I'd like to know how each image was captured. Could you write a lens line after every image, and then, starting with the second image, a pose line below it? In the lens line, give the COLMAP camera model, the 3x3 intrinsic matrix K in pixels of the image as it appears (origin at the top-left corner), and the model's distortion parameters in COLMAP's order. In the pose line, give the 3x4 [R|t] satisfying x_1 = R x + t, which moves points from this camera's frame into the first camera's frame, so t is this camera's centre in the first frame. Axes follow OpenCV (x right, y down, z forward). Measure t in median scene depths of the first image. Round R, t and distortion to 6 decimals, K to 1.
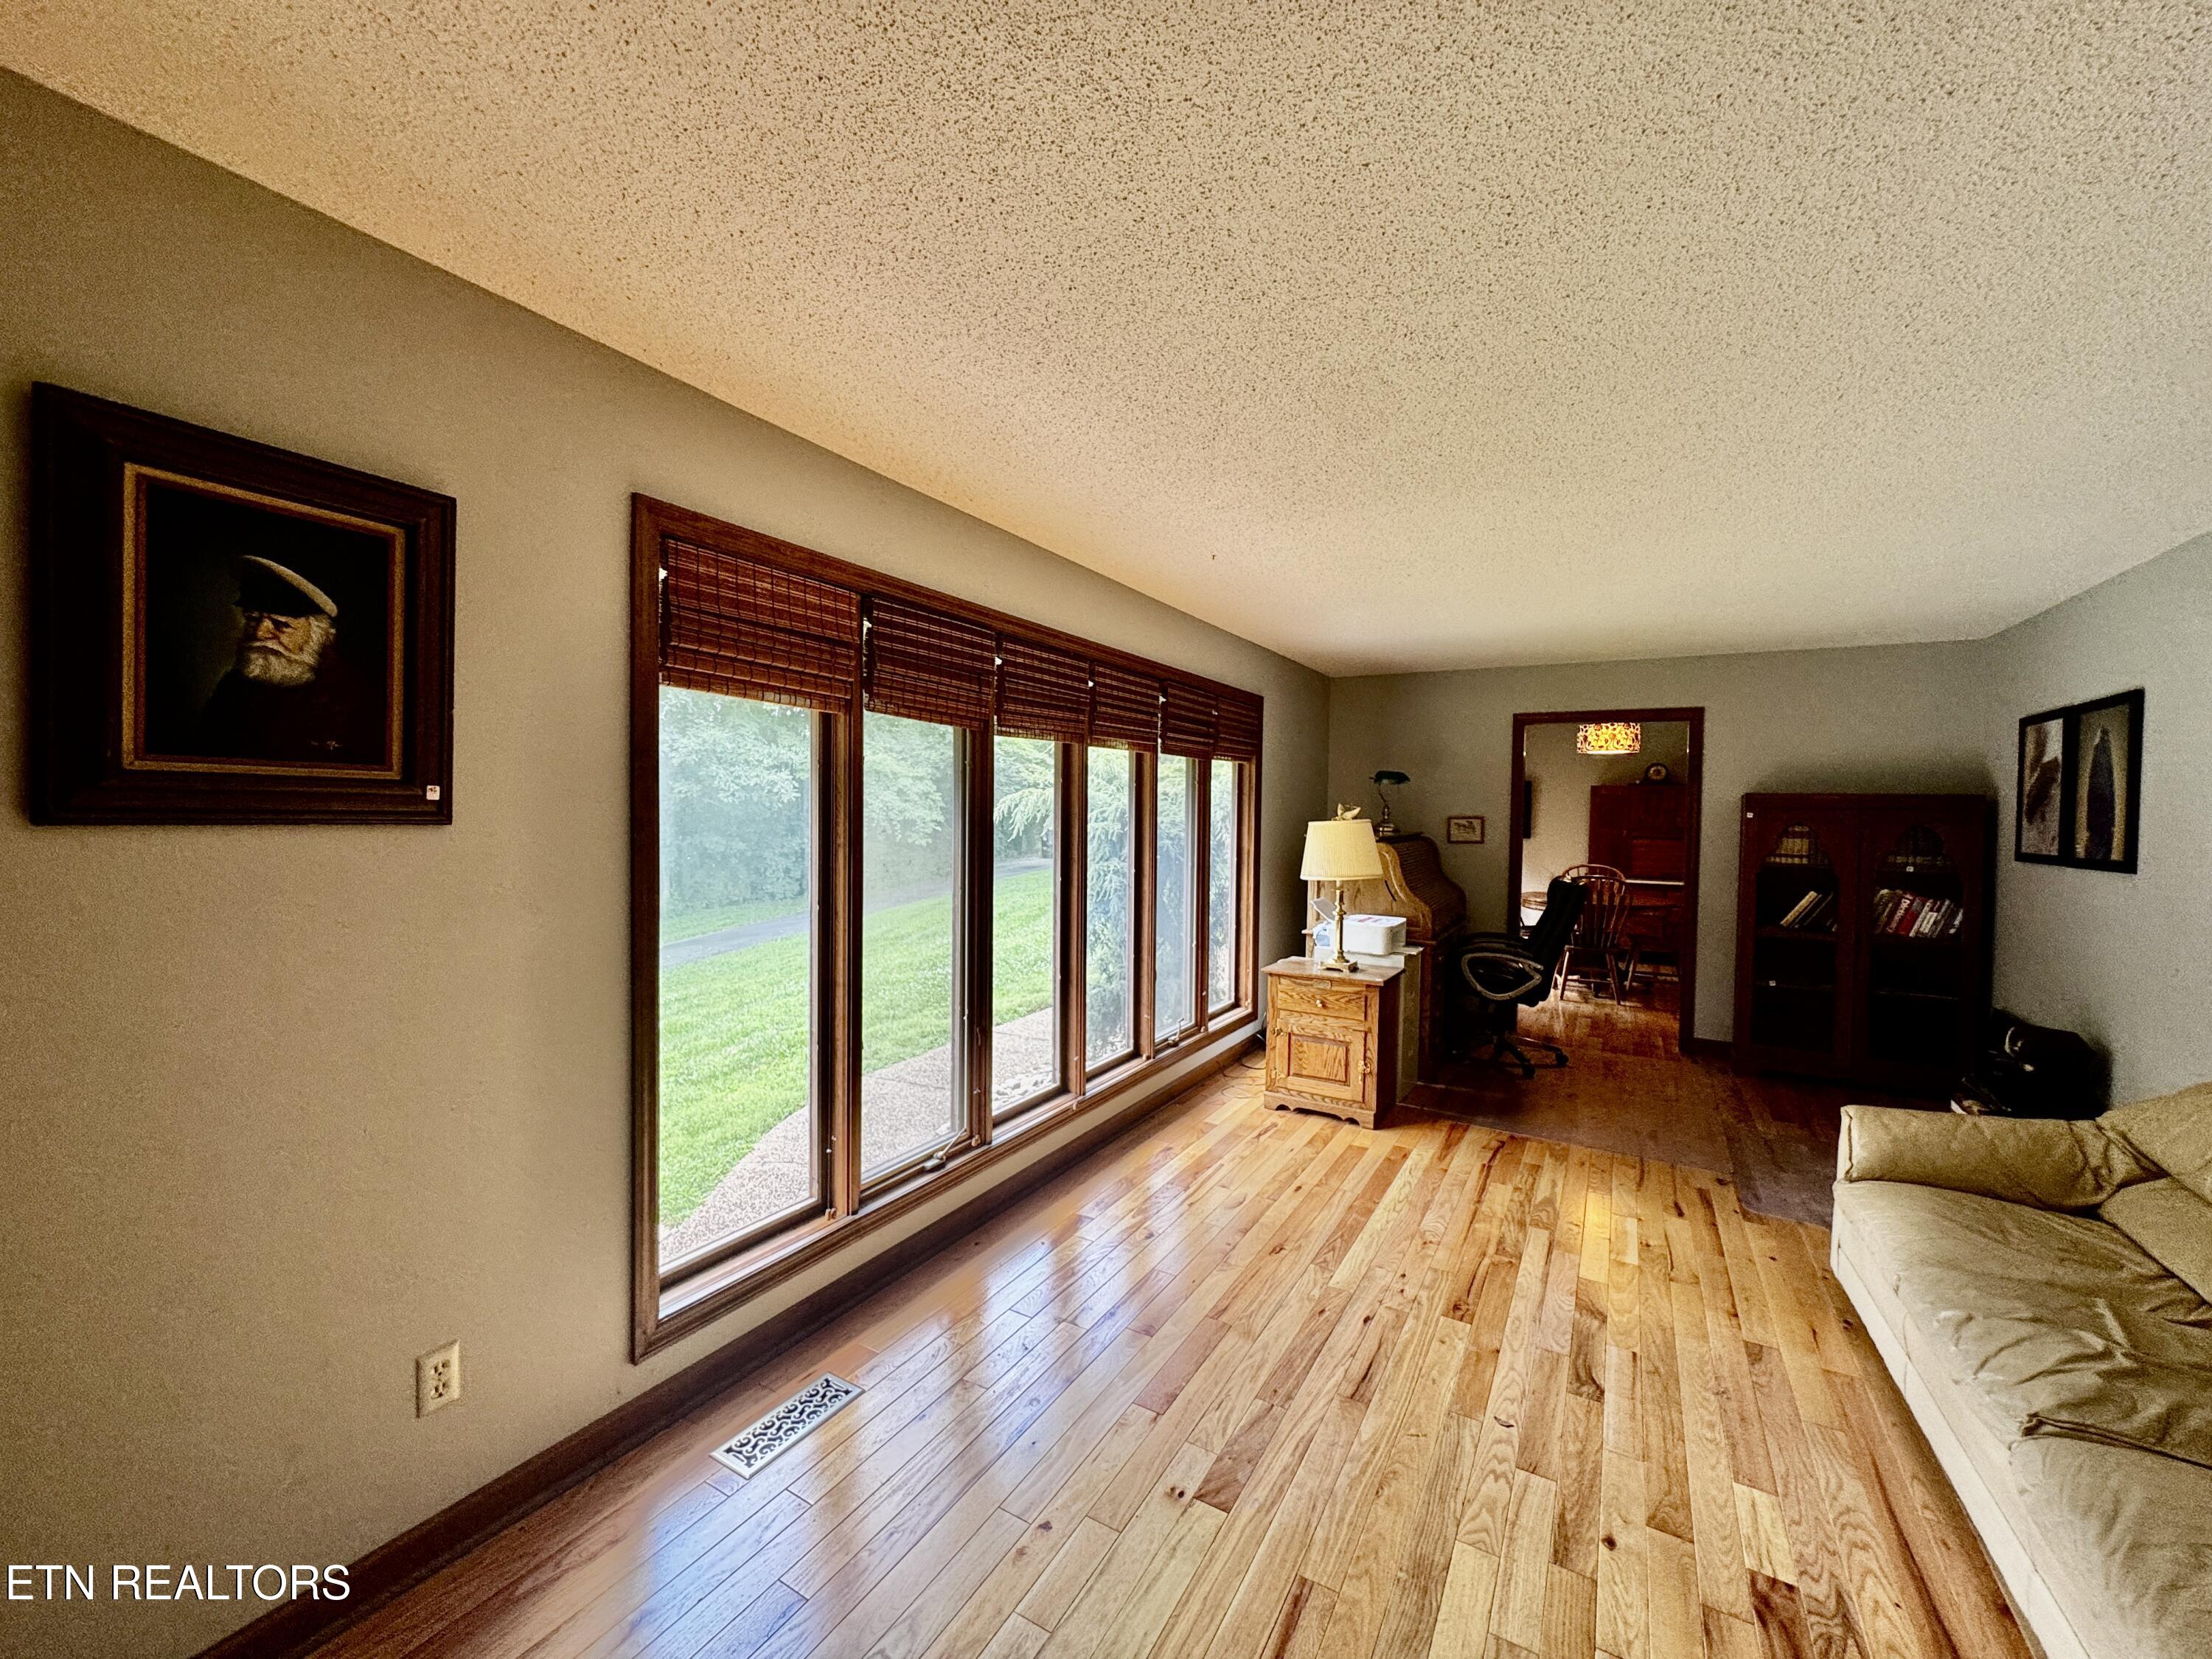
lens RADIAL K [[888.7, 0, 1109.4], [0, 888.7, 831.5], [0, 0, 1]] dist [-0.001438, -0.000123]
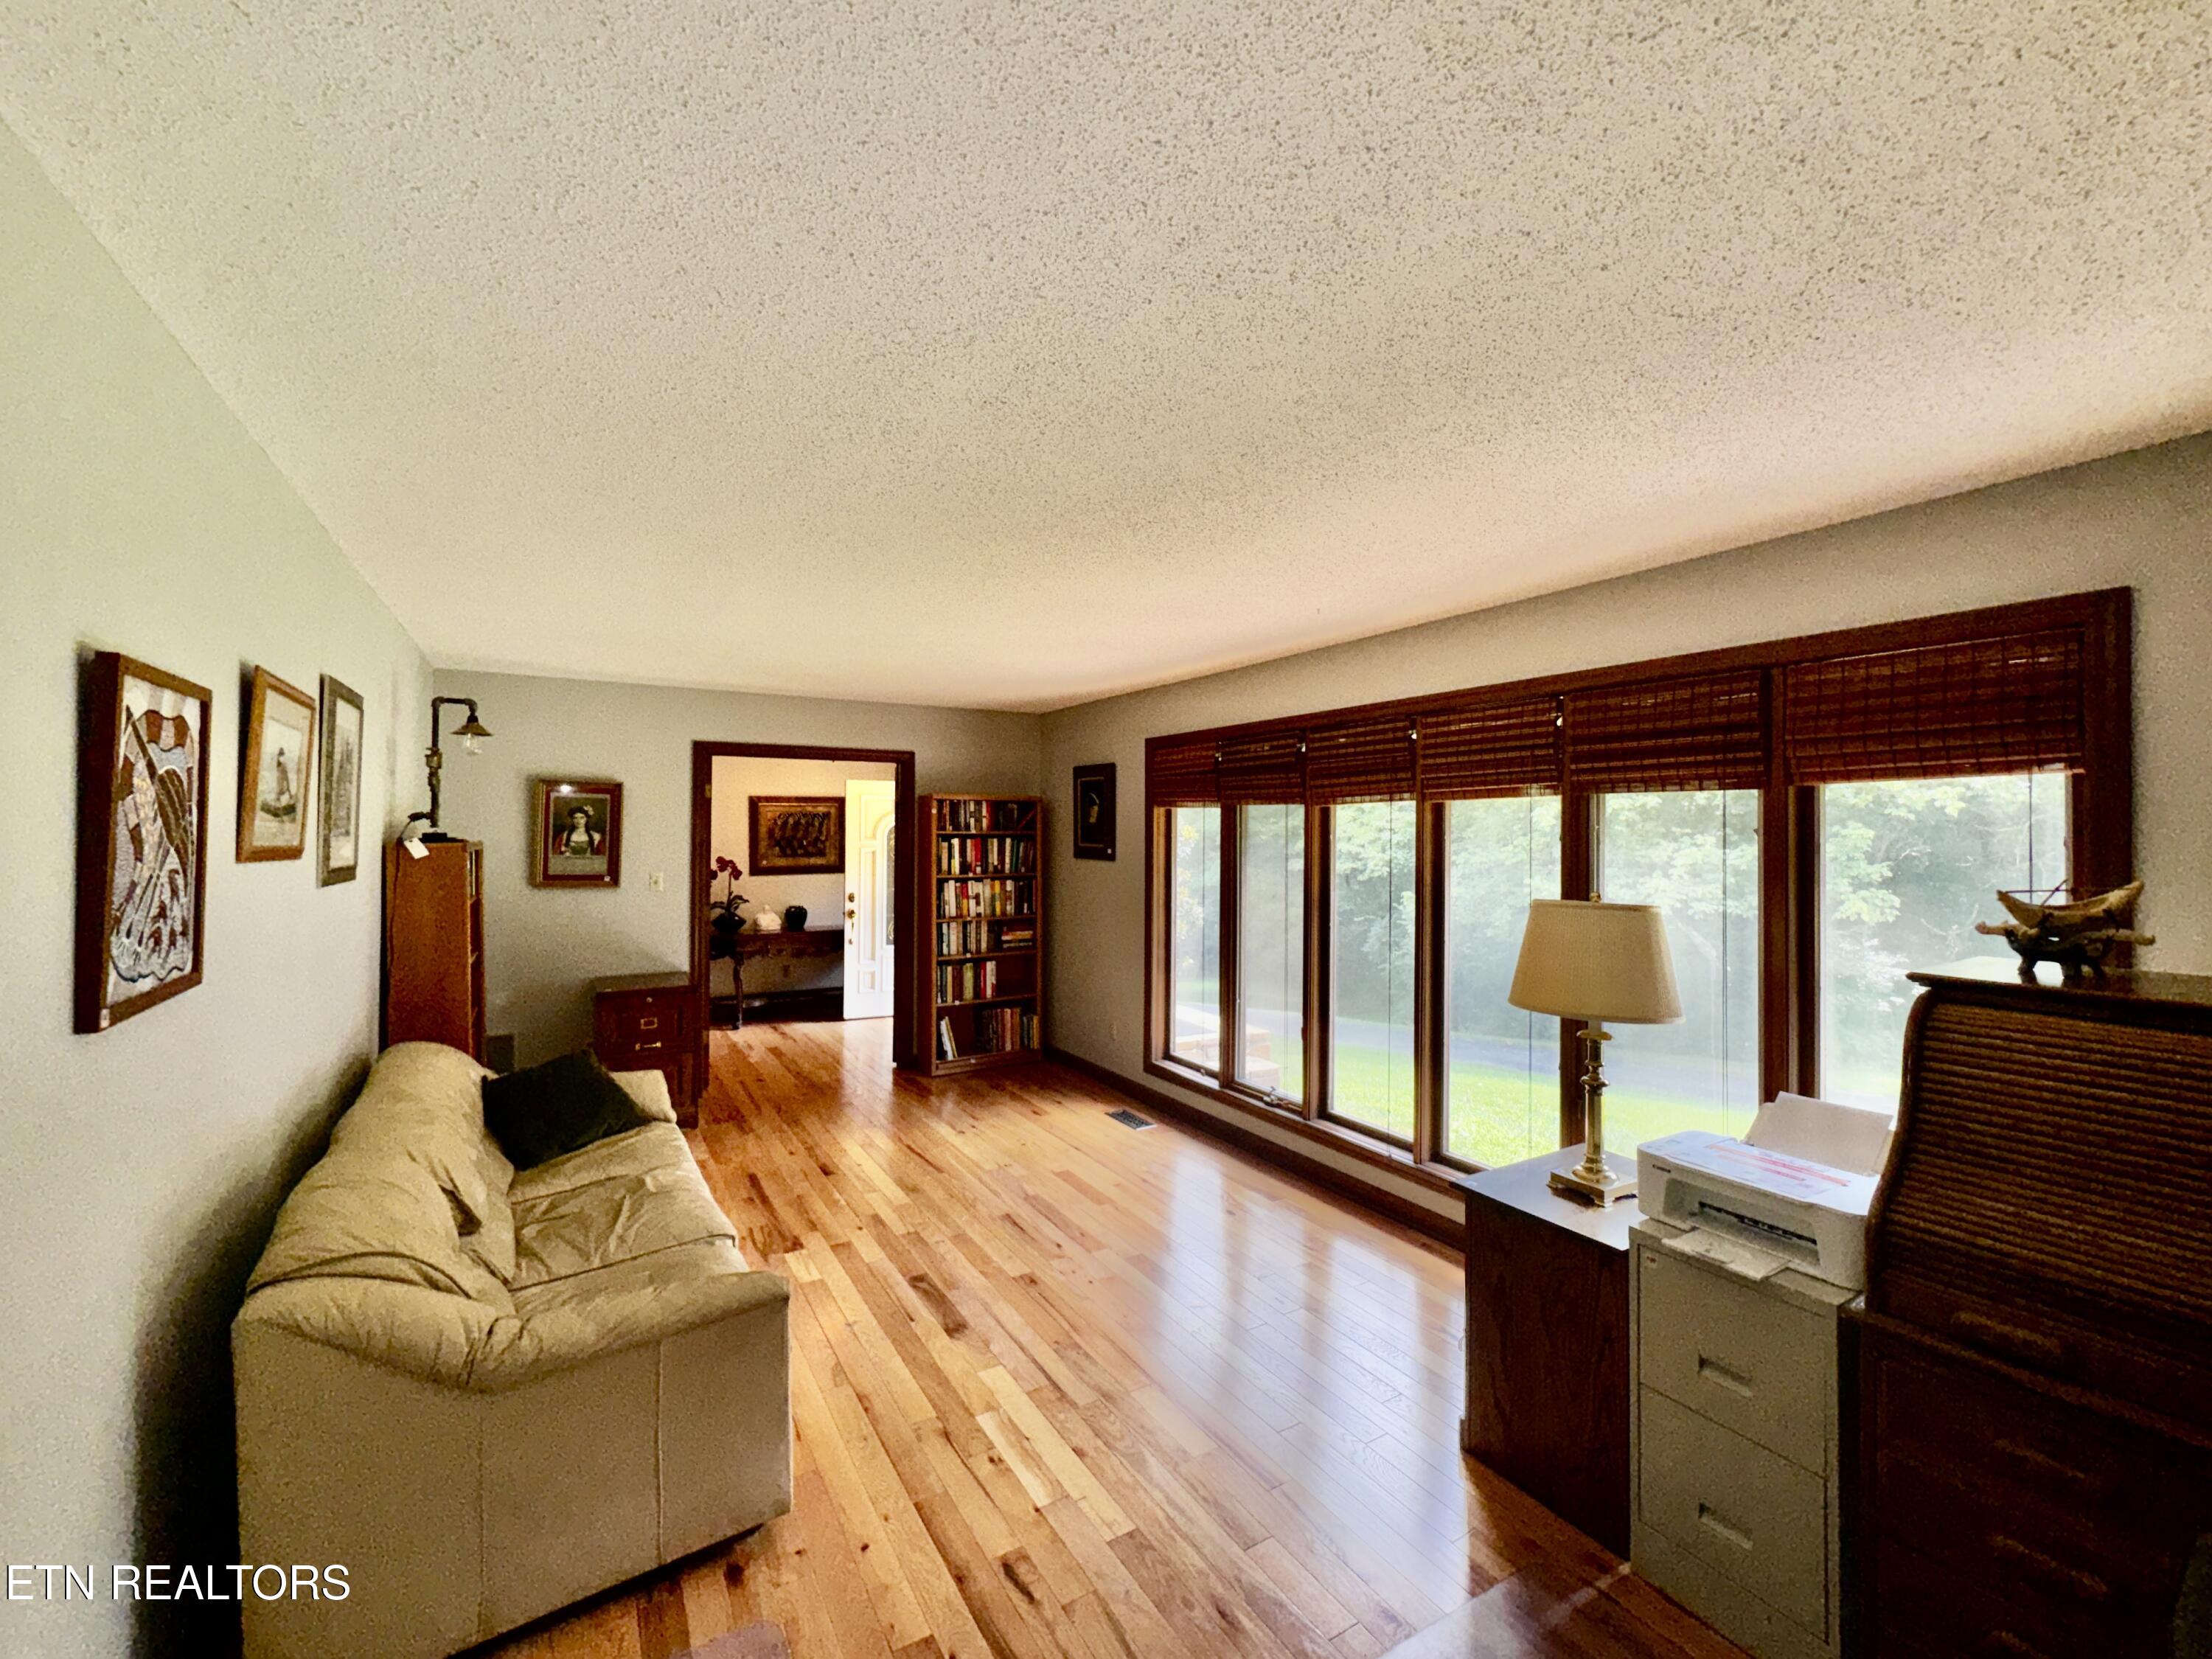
lens RADIAL K [[920.8, 0, 1106.0], [0, 920.8, 829.5], [0, 0, 1]] dist [-0.001677, -0.000221]
pose [[-0.484218, -0.016403, -0.874793, 1.733048], [-0.035127, 0.999383, 0.000705, -0.095650], [0.874242, 0.031071, -0.484496, 2.006233]]
